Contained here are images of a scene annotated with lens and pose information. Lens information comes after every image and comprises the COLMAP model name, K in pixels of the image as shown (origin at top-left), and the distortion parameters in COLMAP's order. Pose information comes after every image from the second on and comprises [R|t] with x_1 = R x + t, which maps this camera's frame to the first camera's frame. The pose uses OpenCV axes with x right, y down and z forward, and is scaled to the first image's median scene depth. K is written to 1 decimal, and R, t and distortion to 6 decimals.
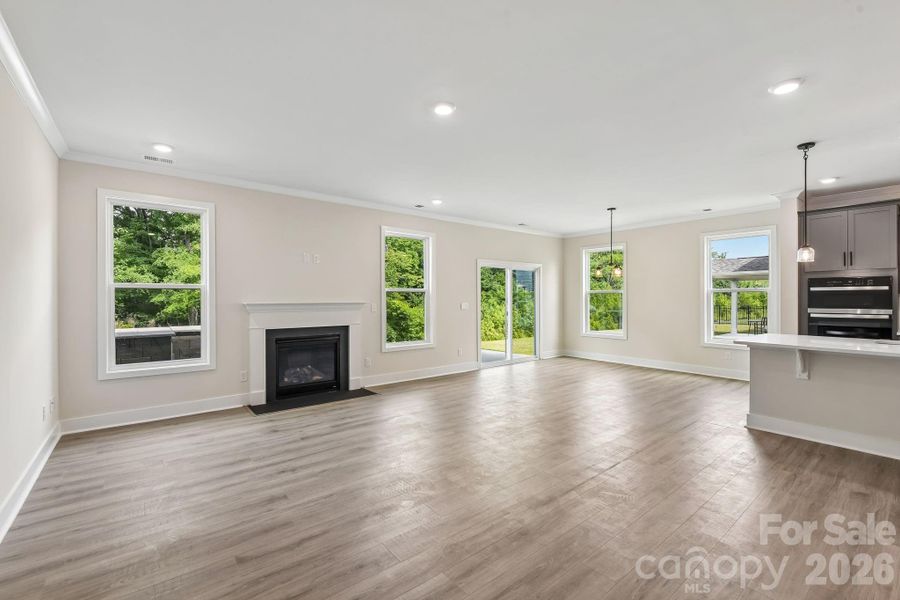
lens RADIAL K [[385.1, 0, 447.0], [0, 385.1, 300.9], [0, 0, 1]] dist [-0.003653, -0.000789]
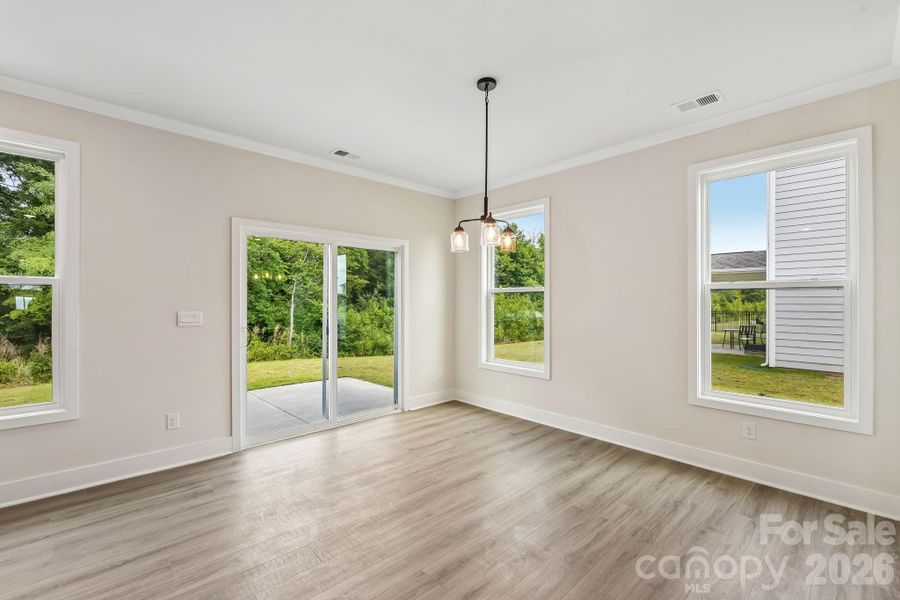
lens RADIAL K [[388.7, 0, 450.0], [0, 388.7, 300.0], [0, 0, 1]] dist [-0.004632, -0.000624]
pose [[0.996585, 0.003335, 0.082511, 0.349002], [-0.002463, 0.999940, -0.010674, -0.003889], [-0.082542, 0.010435, 0.996533, 0.582610]]
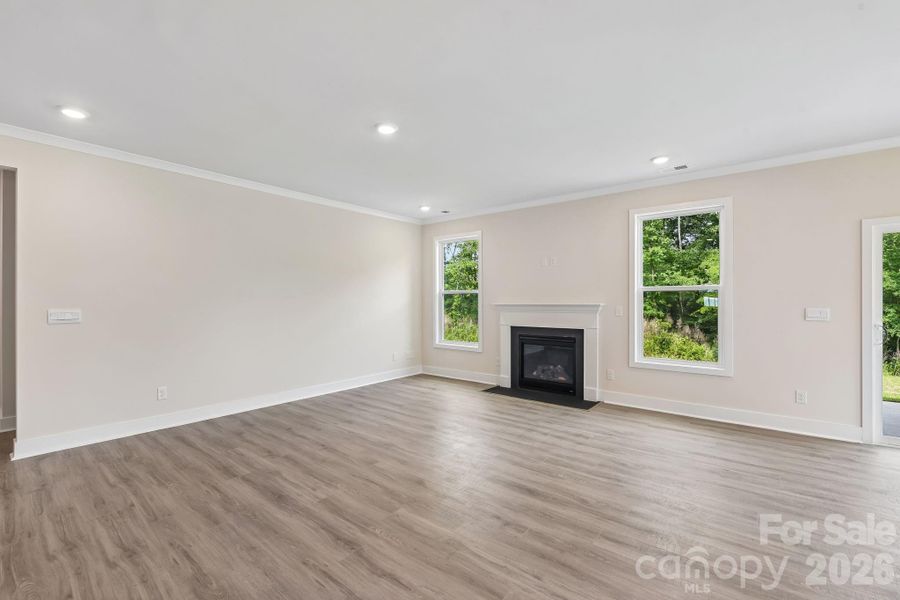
lens RADIAL K [[385.1, 0, 447.0], [0, 385.1, 300.9], [0, 0, 1]] dist [-0.003653, -0.000789]
pose [[0.216387, 0.001828, -0.976306, 0.510212], [-0.003973, 0.999992, 0.000992, -0.003492], [0.976300, 0.003664, 0.216392, 0.427394]]
